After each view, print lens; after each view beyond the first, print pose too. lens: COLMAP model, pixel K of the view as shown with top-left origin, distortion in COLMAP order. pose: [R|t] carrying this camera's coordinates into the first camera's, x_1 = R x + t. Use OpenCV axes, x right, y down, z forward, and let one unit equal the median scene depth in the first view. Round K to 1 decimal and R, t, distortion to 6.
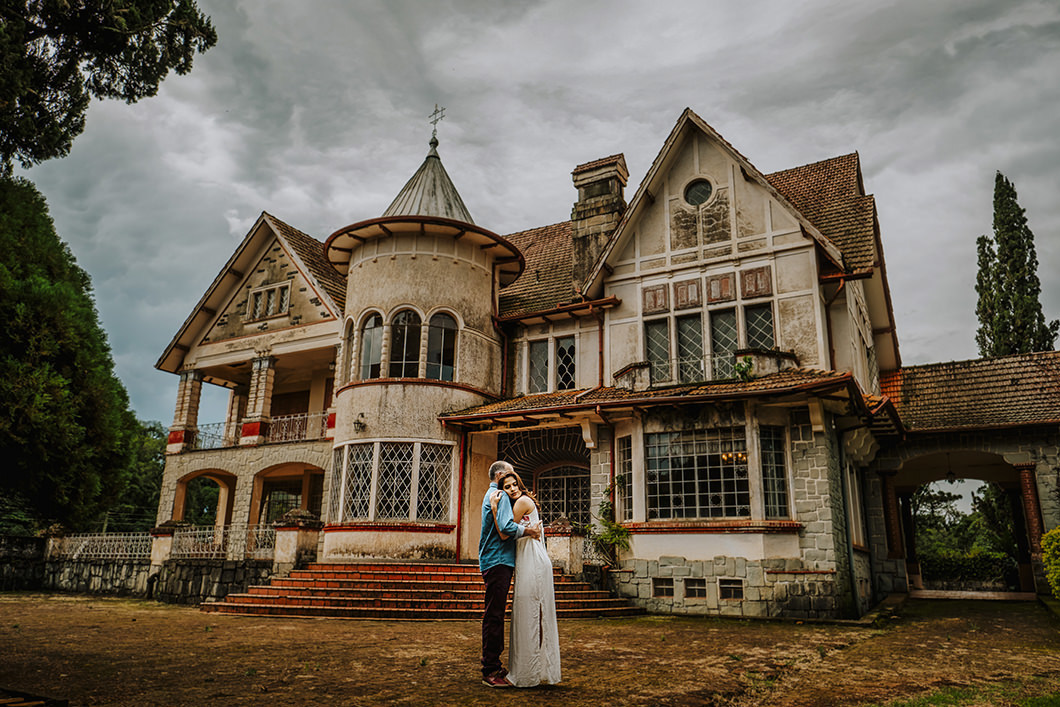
lens RADIAL K [[738.7, 0, 530.0], [0, 738.7, 353.5], [0, 0, 1]] dist [-0.007605, -0.000888]
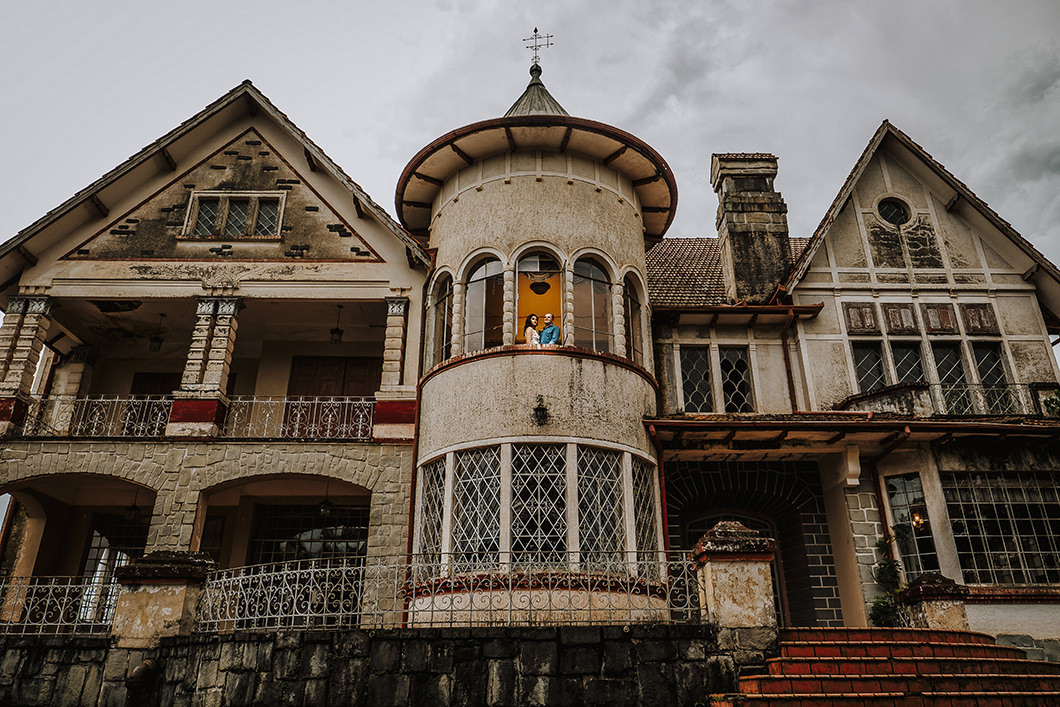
lens RADIAL K [[738.7, 0, 530.0], [0, 738.7, 353.5], [0, 0, 1]] dist [-0.007605, -0.000888]
pose [[0.866291, 0.191728, 0.461281, -0.513355], [-0.126504, 0.977512, -0.168721, 0.148176], [-0.483256, 0.087808, 0.871064, 0.450226]]
